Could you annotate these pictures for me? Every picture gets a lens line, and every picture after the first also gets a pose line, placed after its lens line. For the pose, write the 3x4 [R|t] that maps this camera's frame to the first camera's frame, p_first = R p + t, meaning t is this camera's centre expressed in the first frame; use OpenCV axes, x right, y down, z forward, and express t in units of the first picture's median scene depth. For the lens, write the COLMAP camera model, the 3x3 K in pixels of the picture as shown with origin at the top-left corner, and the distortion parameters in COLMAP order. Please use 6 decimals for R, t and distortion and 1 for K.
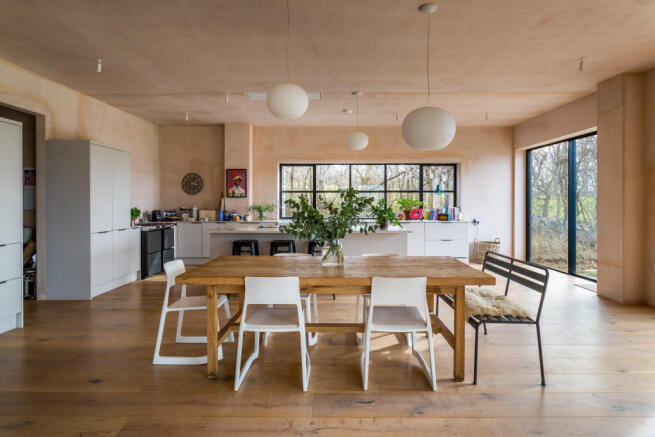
lens RADIAL K [[408.1, 0, 325.0], [0, 408.1, 216.2], [0, 0, 1]] dist [0.002047, -0.000168]
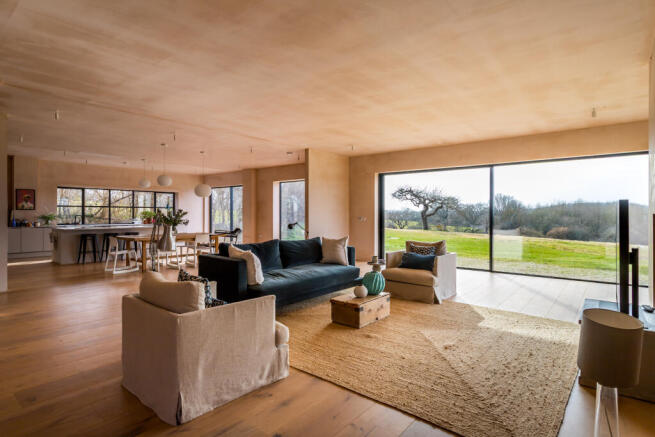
lens RADIAL K [[382.4, 0, 325.2], [0, 382.4, 217.0], [0, 0, 1]] dist [-0.000234, -0.000166]
pose [[0.657277, -0.002034, 0.753647, -0.531028], [0.022073, 0.999619, -0.016552, 0.023615], [-0.753326, 0.027514, 0.657071, -0.634587]]
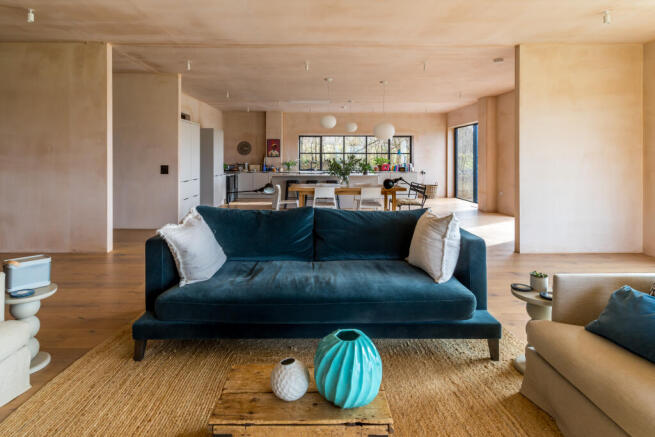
lens RADIAL K [[382.4, 0, 288.4], [0, 382.4, 166.3], [0, 0, 1]] dist [-0.000234, -0.000166]
pose [[0.998503, 0.003842, -0.054557, -0.074832], [-0.004684, 0.999872, -0.015314, 0.014105], [0.054491, 0.015546, 0.998393, -0.509284]]
